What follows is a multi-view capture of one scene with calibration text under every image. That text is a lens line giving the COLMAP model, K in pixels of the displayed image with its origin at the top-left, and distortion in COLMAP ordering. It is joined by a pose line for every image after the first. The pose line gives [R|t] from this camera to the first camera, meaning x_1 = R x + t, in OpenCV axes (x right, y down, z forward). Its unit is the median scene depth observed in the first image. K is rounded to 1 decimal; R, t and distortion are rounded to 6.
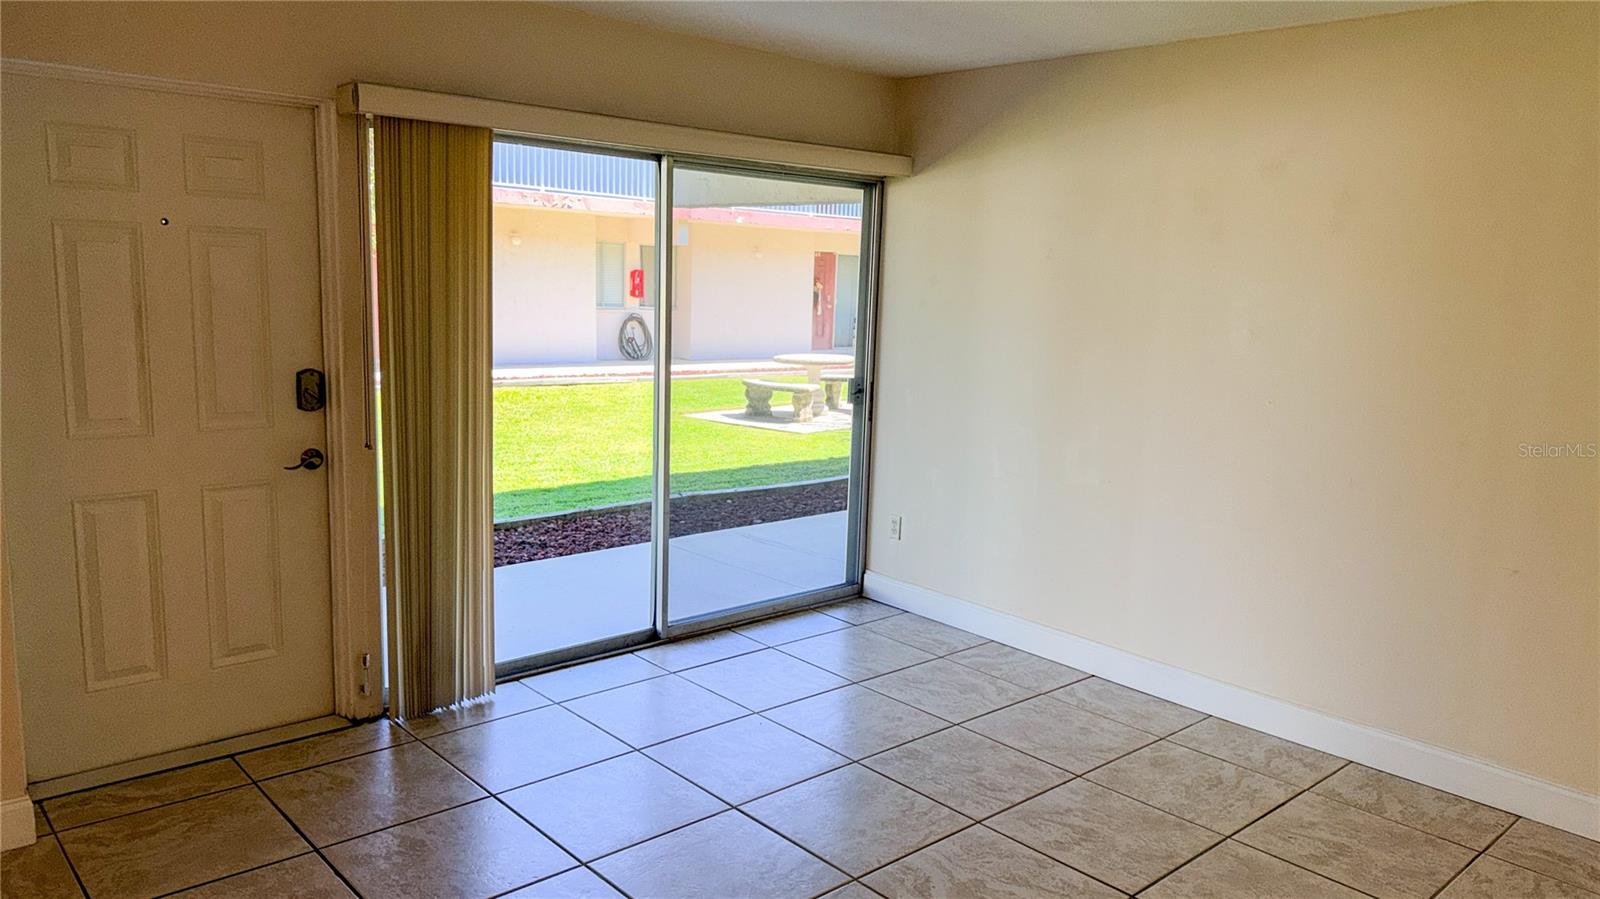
lens RADIAL K [[1031.9, 0, 800.0], [0, 1031.9, 449.5], [0, 0, 1]] dist [0.056920, -0.001212]
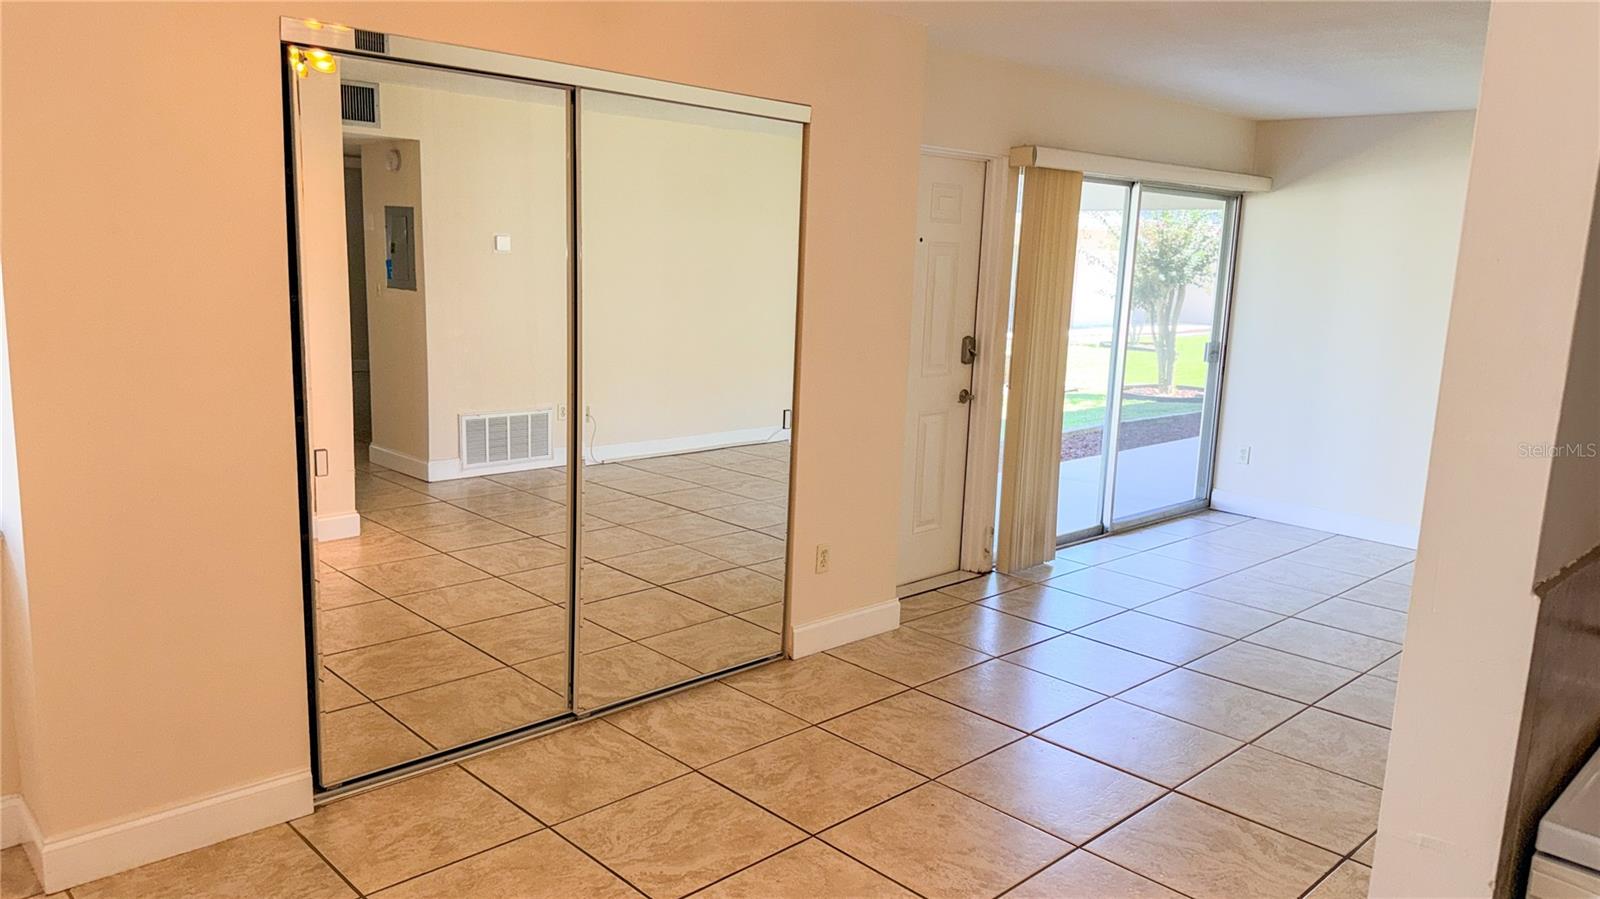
lens RADIAL K [[1122.0, 0, 806.1], [0, 1122.0, 453.9], [0, 0, 1]] dist [0.071406, -0.101913]
pose [[0.997283, -0.006344, 0.073388, -0.711097], [0.004716, 0.999739, 0.022339, 0.047853], [-0.073510, -0.021932, 0.997053, -0.511483]]
